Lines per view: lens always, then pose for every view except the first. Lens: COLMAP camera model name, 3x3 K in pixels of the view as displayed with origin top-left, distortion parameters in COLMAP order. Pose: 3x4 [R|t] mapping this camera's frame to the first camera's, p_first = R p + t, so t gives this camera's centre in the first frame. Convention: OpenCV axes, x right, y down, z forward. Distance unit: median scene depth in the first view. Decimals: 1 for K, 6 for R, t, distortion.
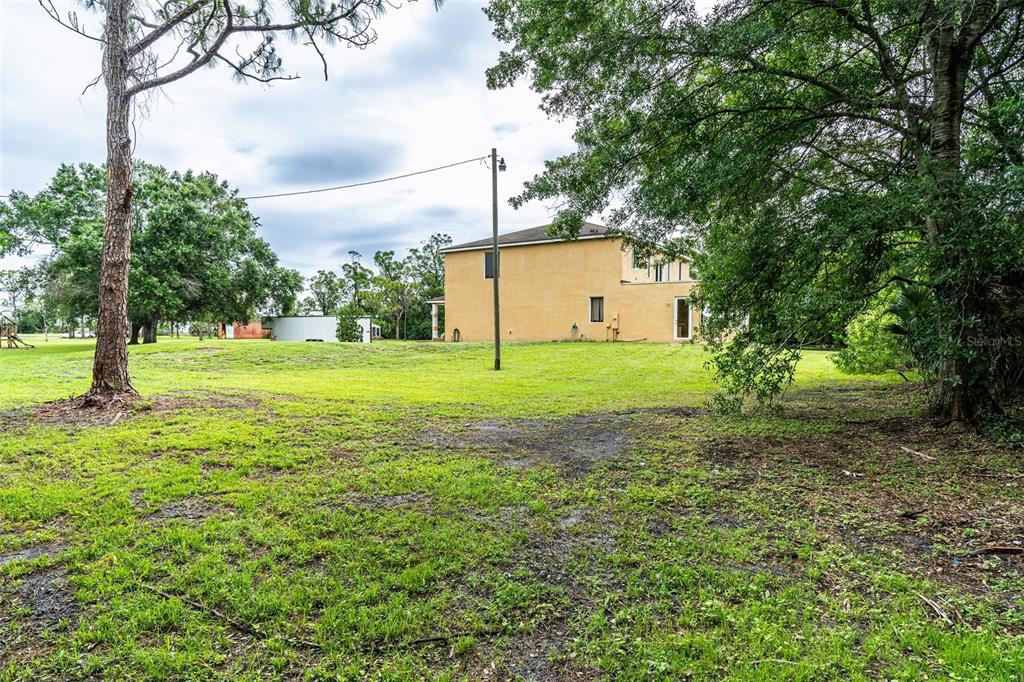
lens RADIAL K [[570.5, 0, 512.0], [0, 570.5, 341.0], [0, 0, 1]] dist [-0.019075, 0.000746]
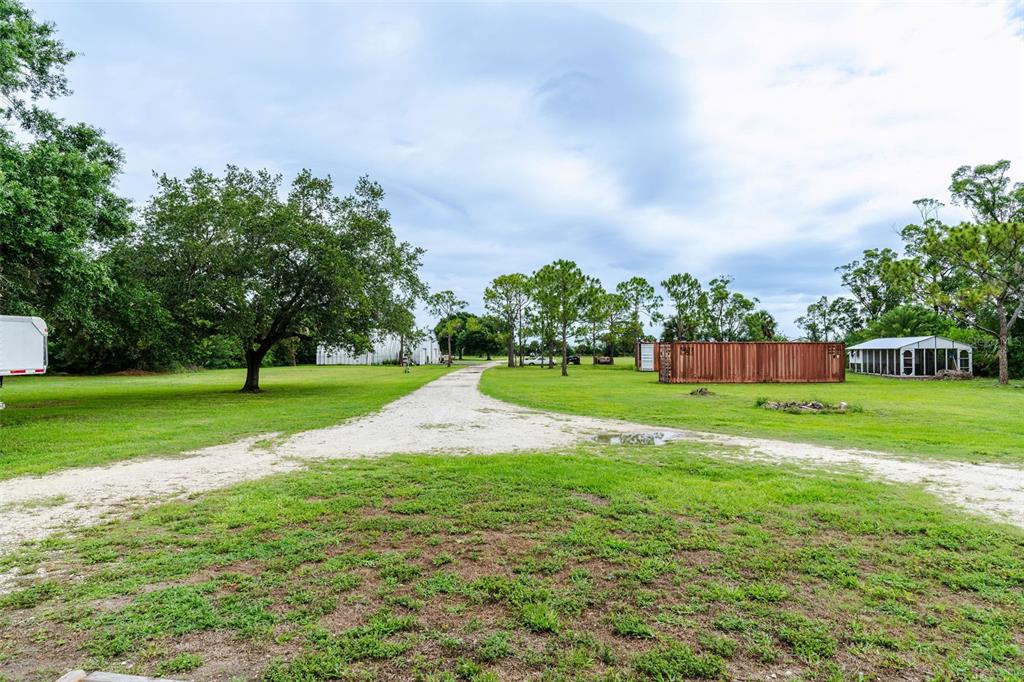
lens RADIAL K [[570.5, 0, 512.0], [0, 570.5, 341.0], [0, 0, 1]] dist [-0.019075, 0.000746]
pose [[0.526251, -0.024216, -0.849984, -0.058593], [-0.013195, 0.999241, -0.036638, -0.010427], [0.850227, 0.030496, 0.525533, 0.504025]]
